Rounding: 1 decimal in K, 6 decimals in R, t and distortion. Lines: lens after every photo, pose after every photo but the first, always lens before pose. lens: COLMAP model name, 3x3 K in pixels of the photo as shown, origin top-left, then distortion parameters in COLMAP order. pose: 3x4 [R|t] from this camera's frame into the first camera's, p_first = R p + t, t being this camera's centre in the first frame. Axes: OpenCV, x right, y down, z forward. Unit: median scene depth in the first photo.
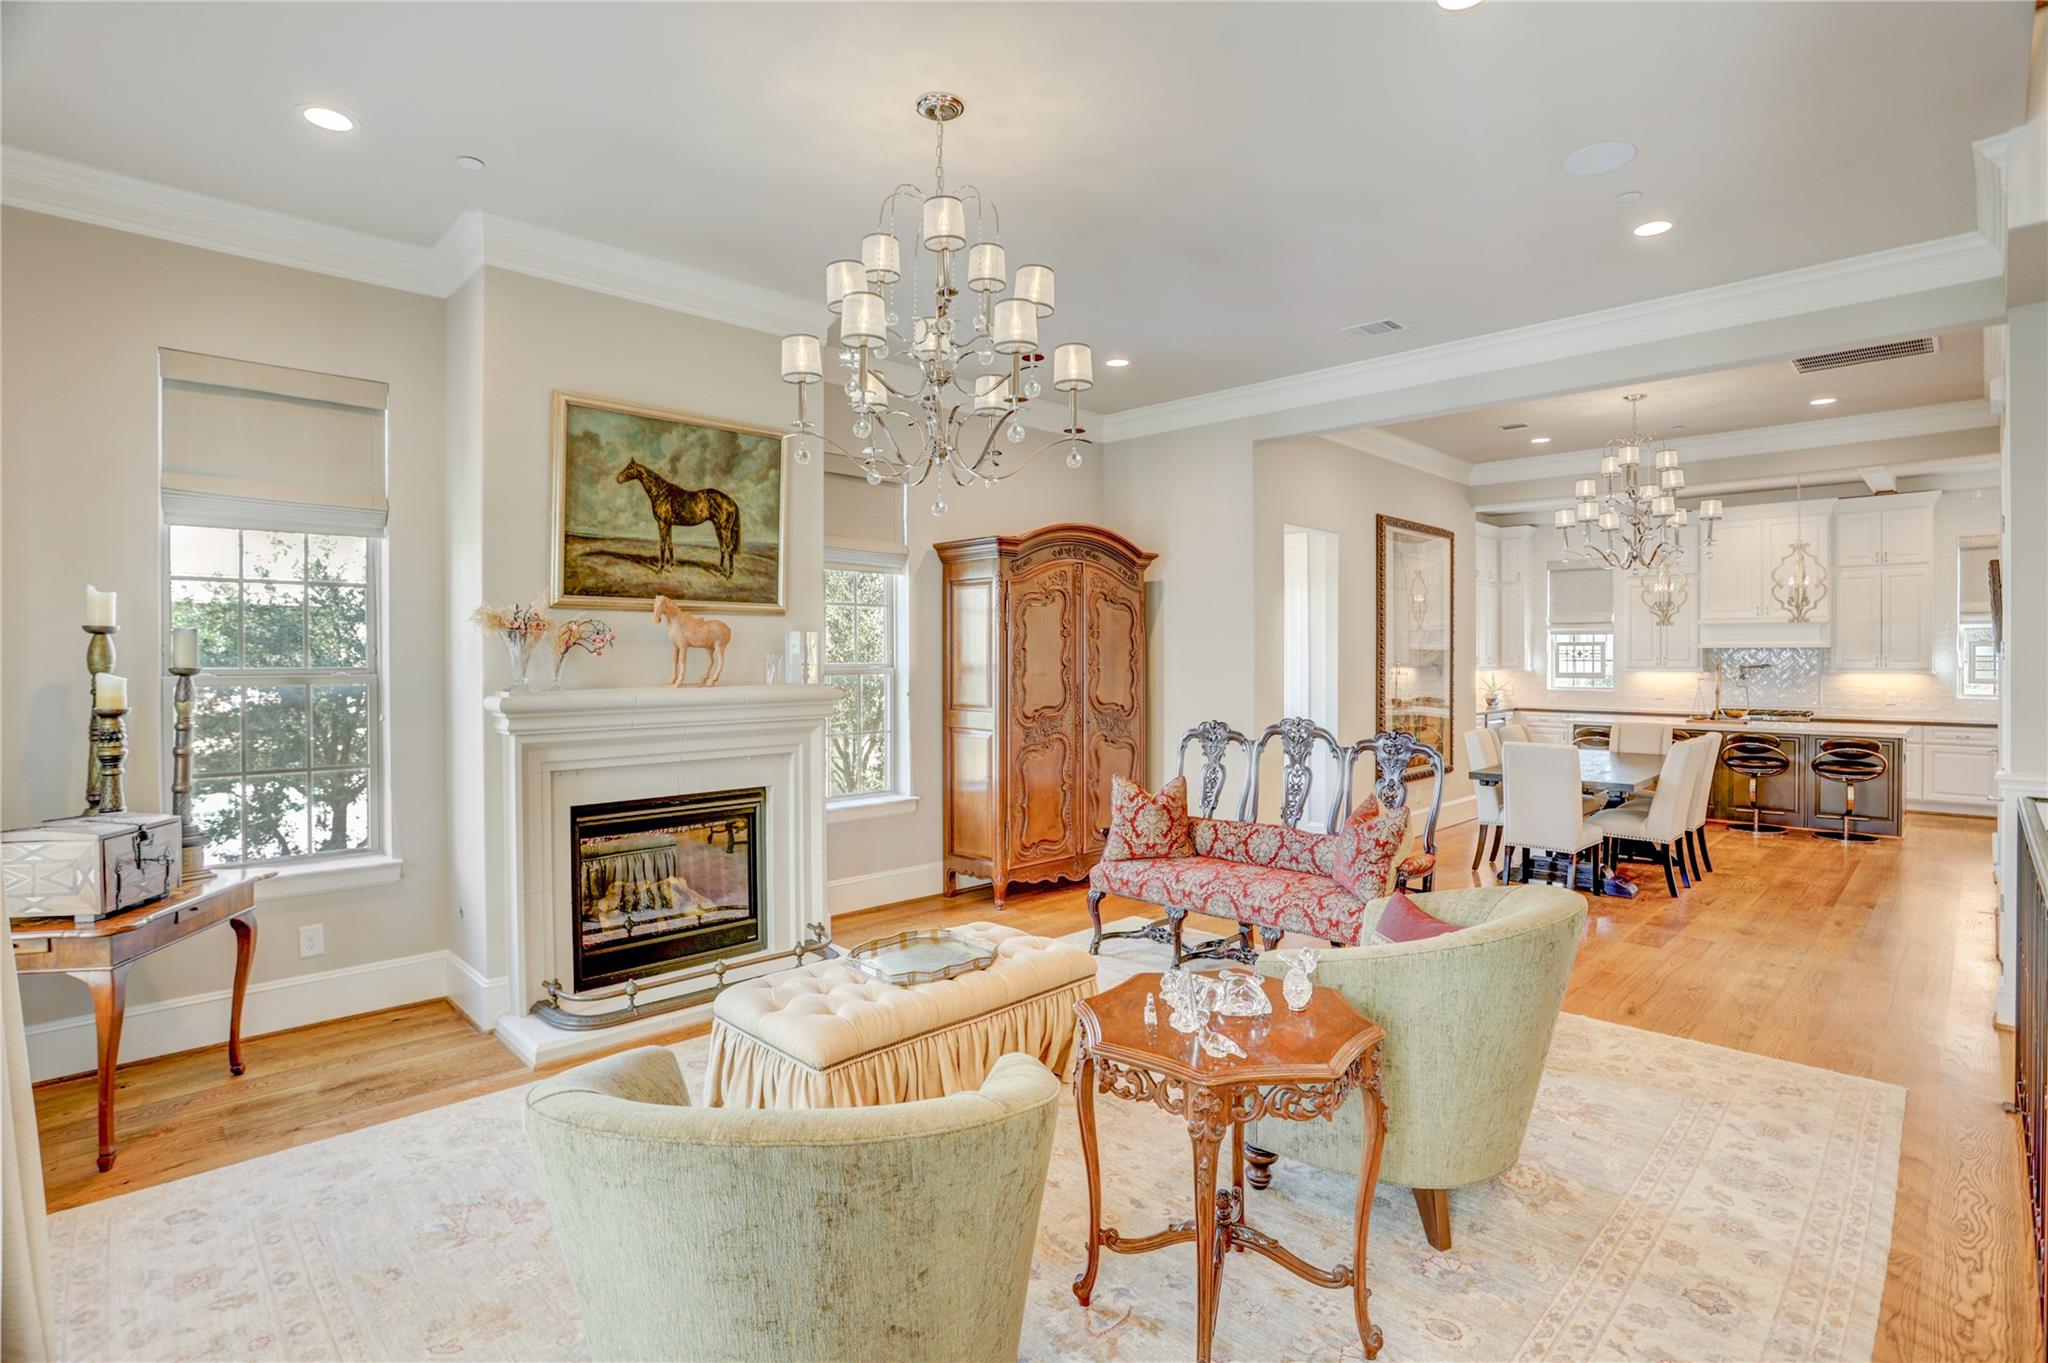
lens RADIAL K [[1023.2, 0, 999.9], [0, 1023.2, 658.5], [0, 0, 1]] dist [-0.054472, 0.018745]
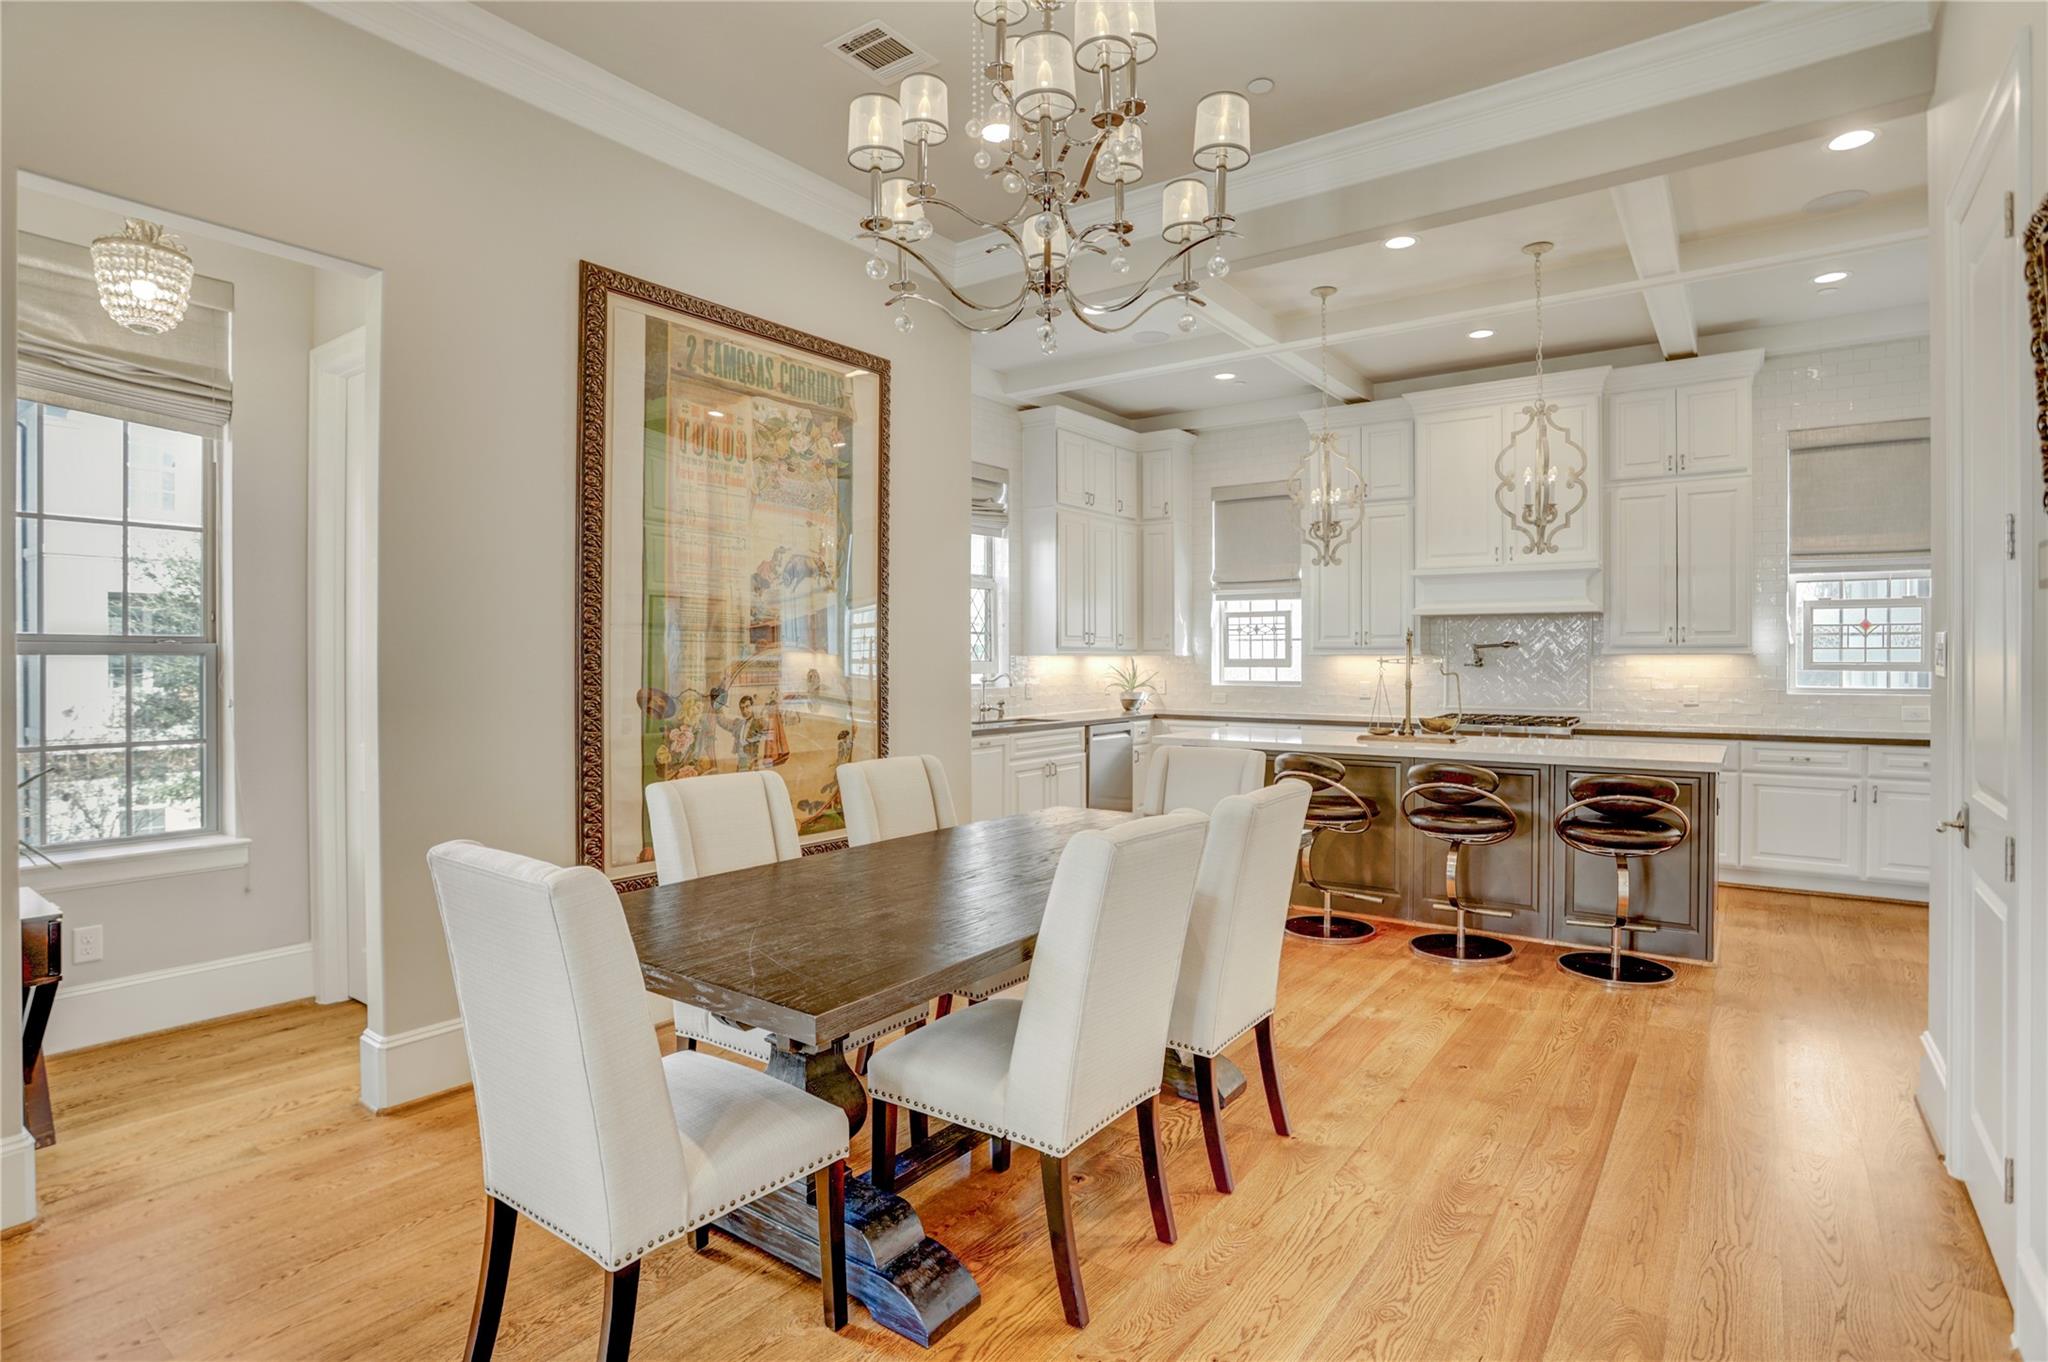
lens RADIAL K [[1023.2, 0, 1026.4], [0, 1023.2, 663.1], [0, 0, 1]] dist [-0.054472, 0.018745]
pose [[0.987630, -0.000640, 0.156803, 0.399979], [0.000560, 1.000000, 0.000553, 0.020427], [-0.156804, -0.000458, 0.987630, 0.456441]]
